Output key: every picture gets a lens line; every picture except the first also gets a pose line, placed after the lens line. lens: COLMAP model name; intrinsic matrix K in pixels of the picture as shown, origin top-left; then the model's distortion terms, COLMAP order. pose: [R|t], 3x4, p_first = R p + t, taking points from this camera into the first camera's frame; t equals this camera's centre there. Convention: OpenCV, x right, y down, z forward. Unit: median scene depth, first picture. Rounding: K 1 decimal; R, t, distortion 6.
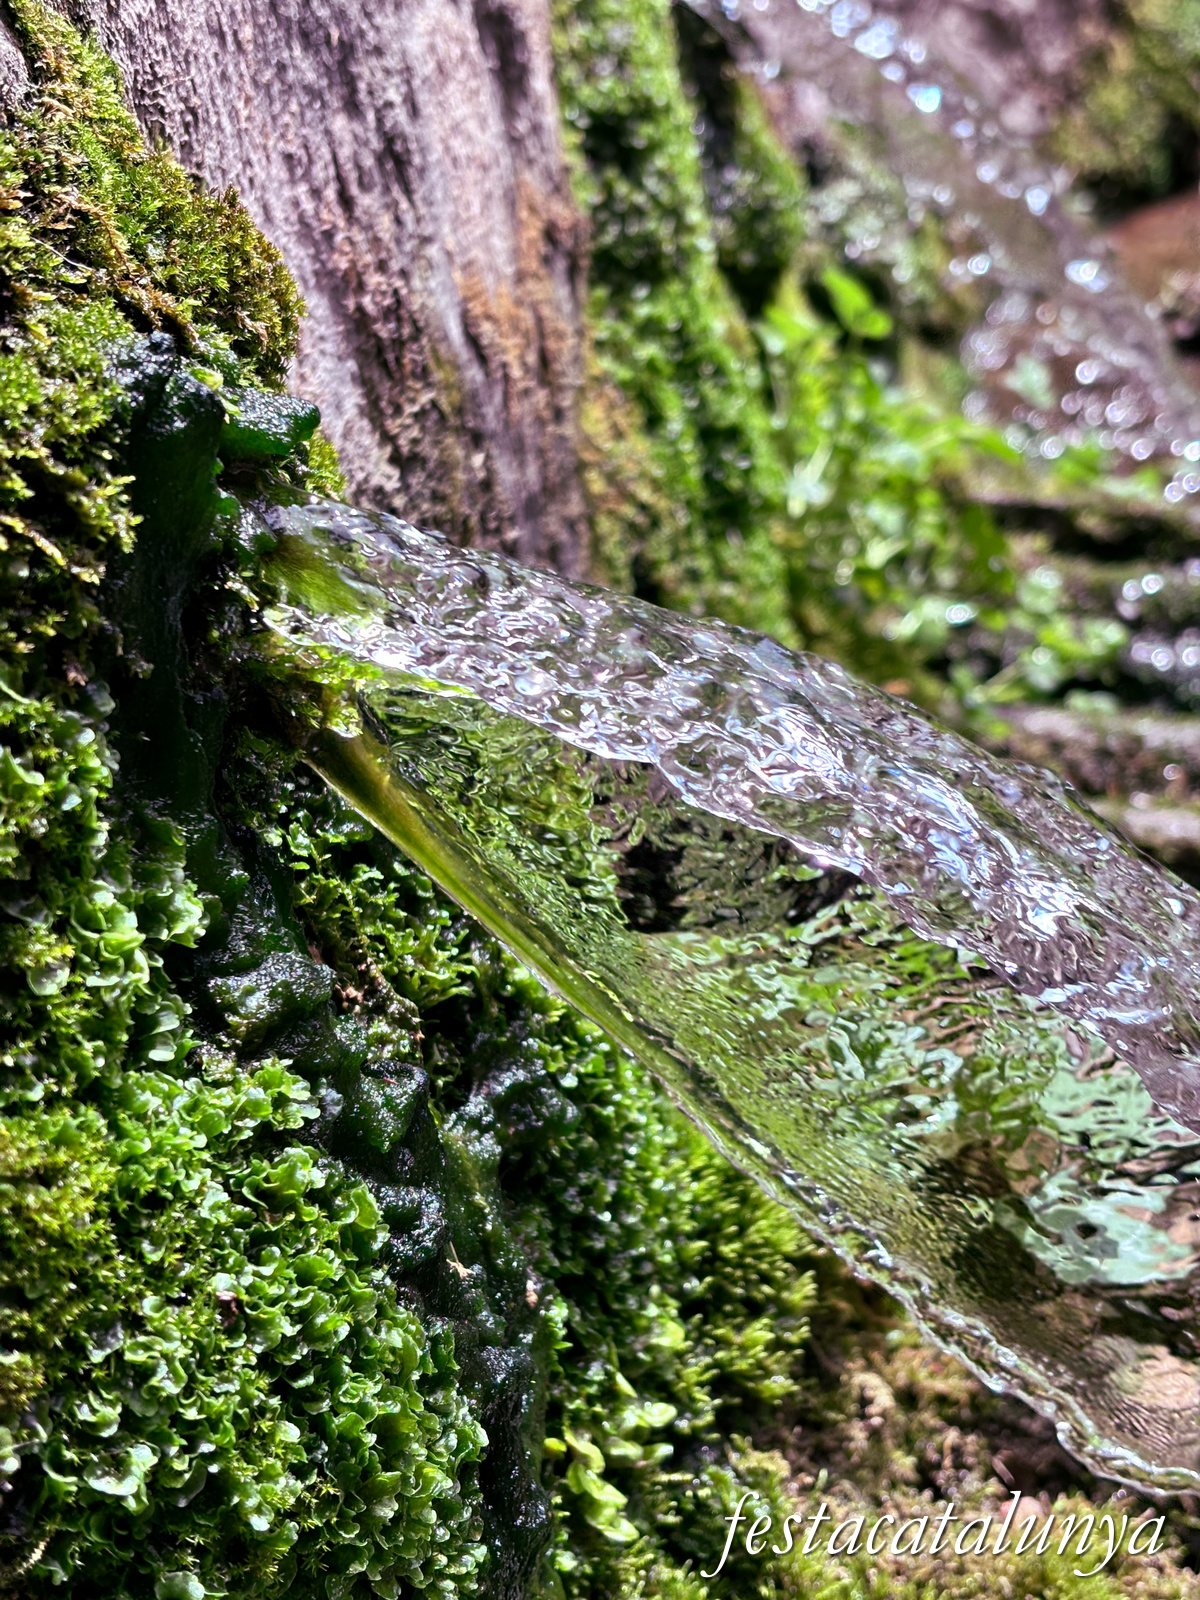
lens RADIAL K [[2426.3, 0, 599.8], [0, 2426.3, 798.6], [0, 0, 1]] dist [0.092283, 0.000000]
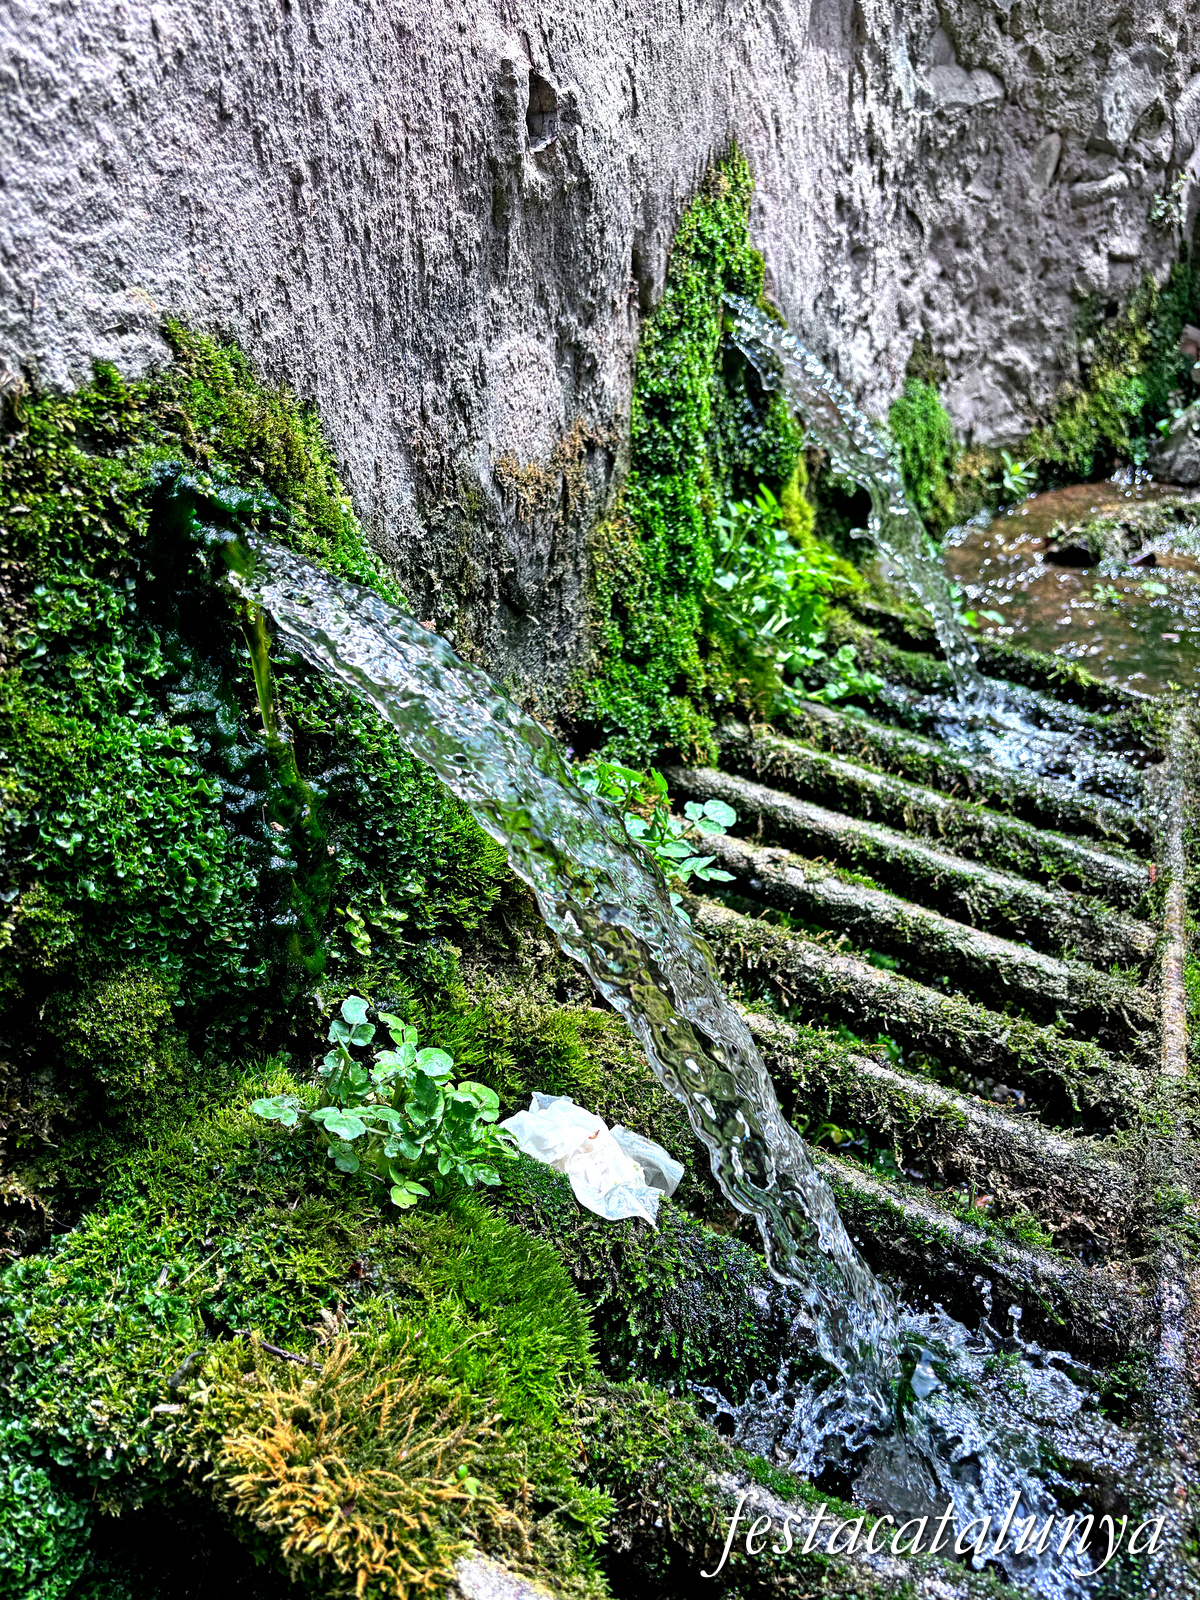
lens RADIAL K [[1199.4, 0, 600.1], [0, 1199.4, 801.2], [0, 0, 1]] dist [0.028239, -0.002997]
pose [[0.959308, 0.244931, -0.140488, 0.373585], [-0.231996, 0.967322, 0.102300, -0.043329], [0.160954, -0.065545, 0.984783, -0.203507]]
